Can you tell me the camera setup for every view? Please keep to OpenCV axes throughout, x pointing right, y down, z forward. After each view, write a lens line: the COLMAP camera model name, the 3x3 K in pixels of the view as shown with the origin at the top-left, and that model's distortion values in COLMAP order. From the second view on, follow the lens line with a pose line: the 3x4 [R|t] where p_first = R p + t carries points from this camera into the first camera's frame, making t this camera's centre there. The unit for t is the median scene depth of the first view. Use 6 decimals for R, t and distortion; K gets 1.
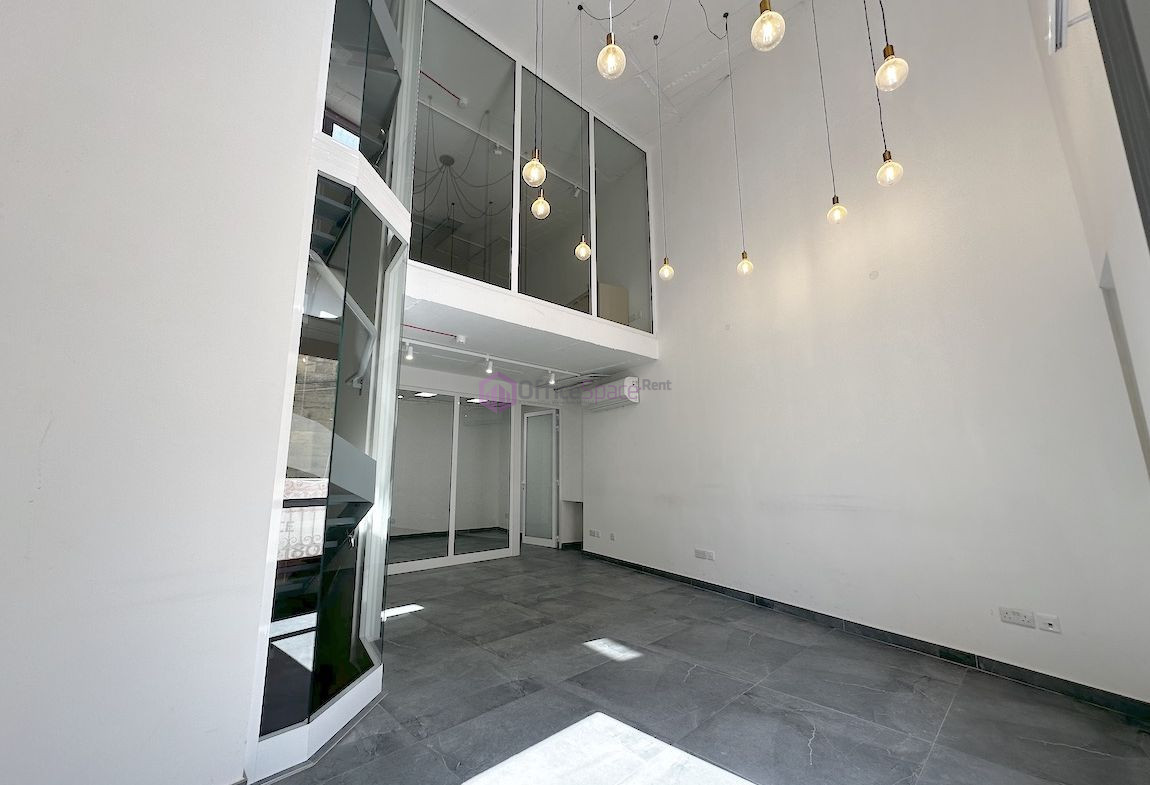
lens RADIAL K [[456.5, 0, 575.0], [0, 456.5, 392.5], [0, 0, 1]] dist [-0.003190, 0.000437]
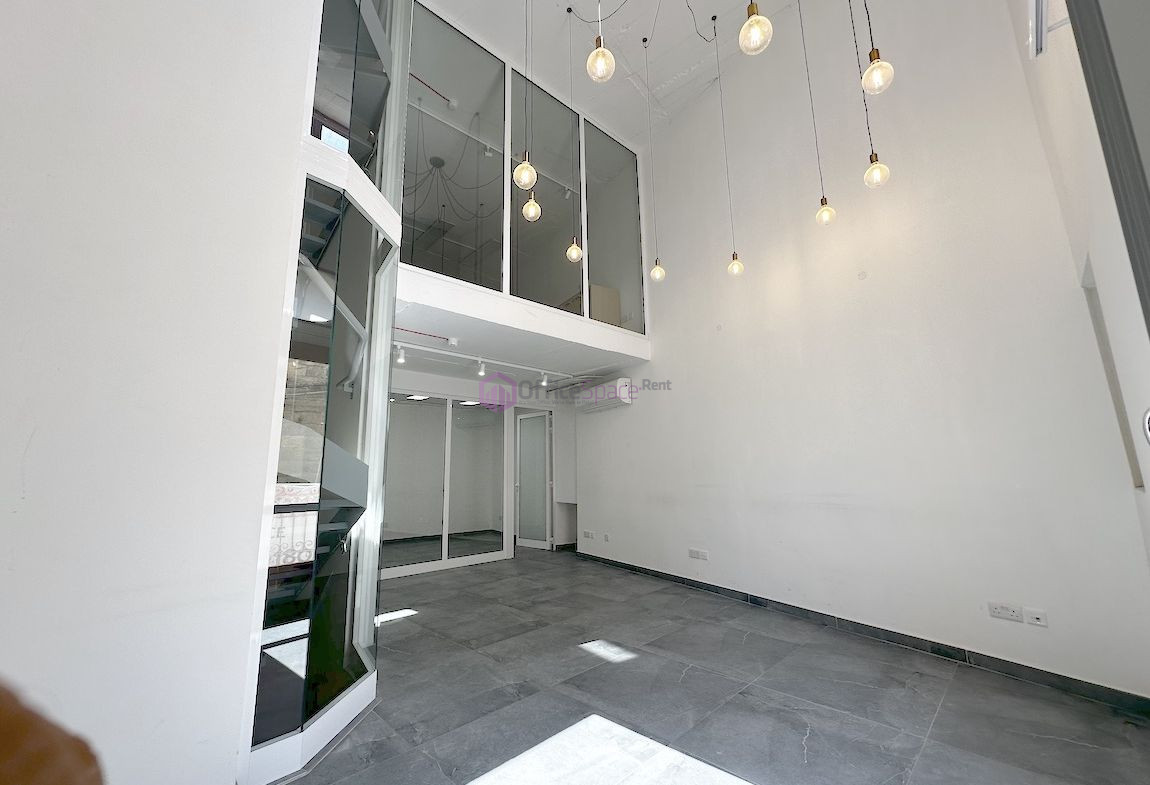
lens RADIAL K [[456.5, 0, 575.0], [0, 456.5, 392.5], [0, 0, 1]] dist [-0.003190, 0.000437]
pose [[0.999833, -0.009617, 0.015544, 0.000327], [0.009652, 0.999951, -0.002182, -0.002207], [-0.015522, 0.002332, 0.999877, -0.000479]]
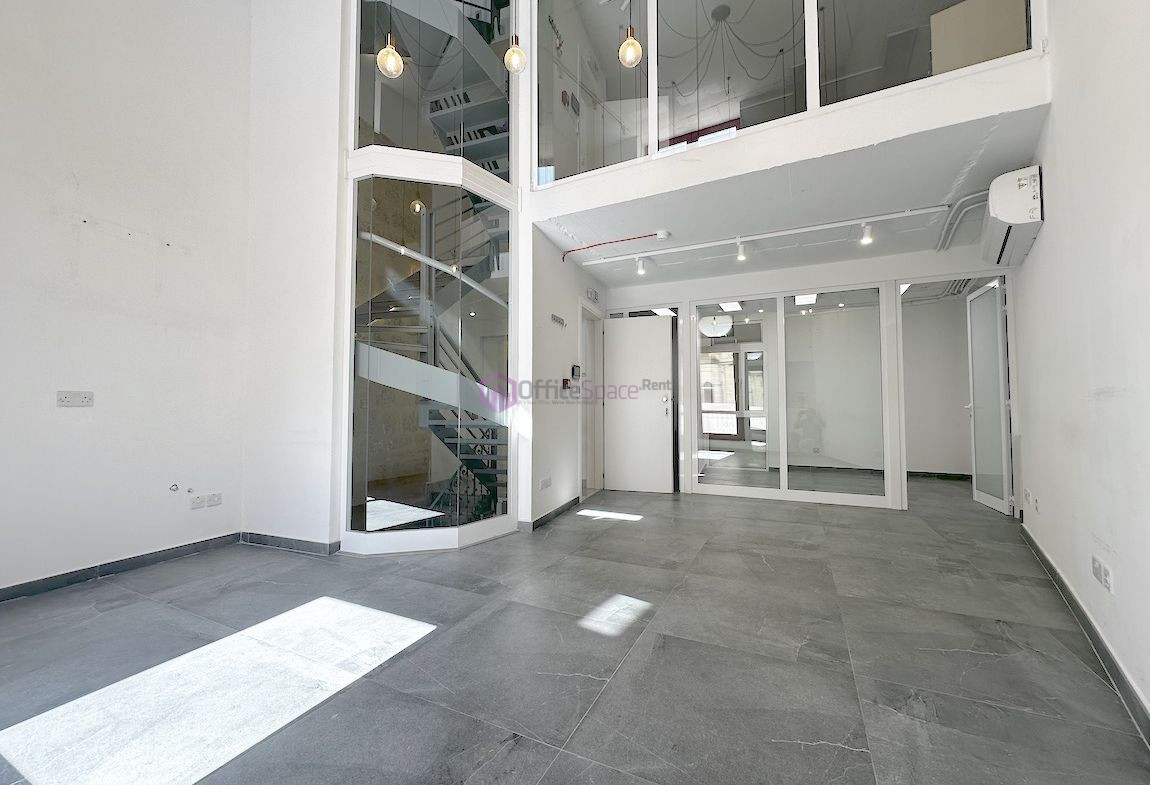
lens RADIAL K [[456.5, 0, 575.0], [0, 456.5, 392.5], [0, 0, 1]] dist [-0.003190, 0.000437]
pose [[0.343964, -0.031872, -0.938442, 0.810740], [0.162677, 0.986333, 0.026127, 0.209362], [0.924784, -0.161650, 0.344448, 0.814322]]
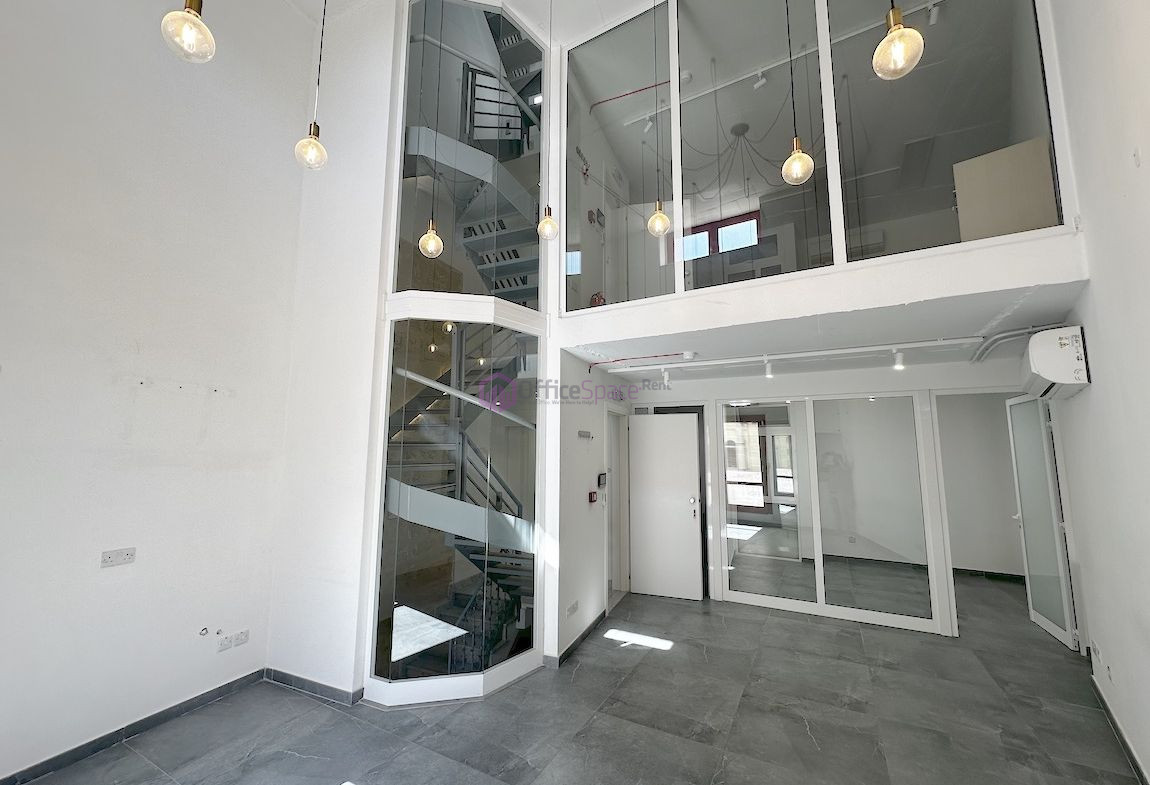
lens RADIAL K [[456.5, 0, 575.0], [0, 456.5, 392.5], [0, 0, 1]] dist [-0.003190, 0.000437]
pose [[0.302655, -0.114686, -0.946175, 0.819210], [0.160124, 0.984742, -0.068142, -0.036271], [0.939553, -0.130882, 0.316401, 0.831255]]
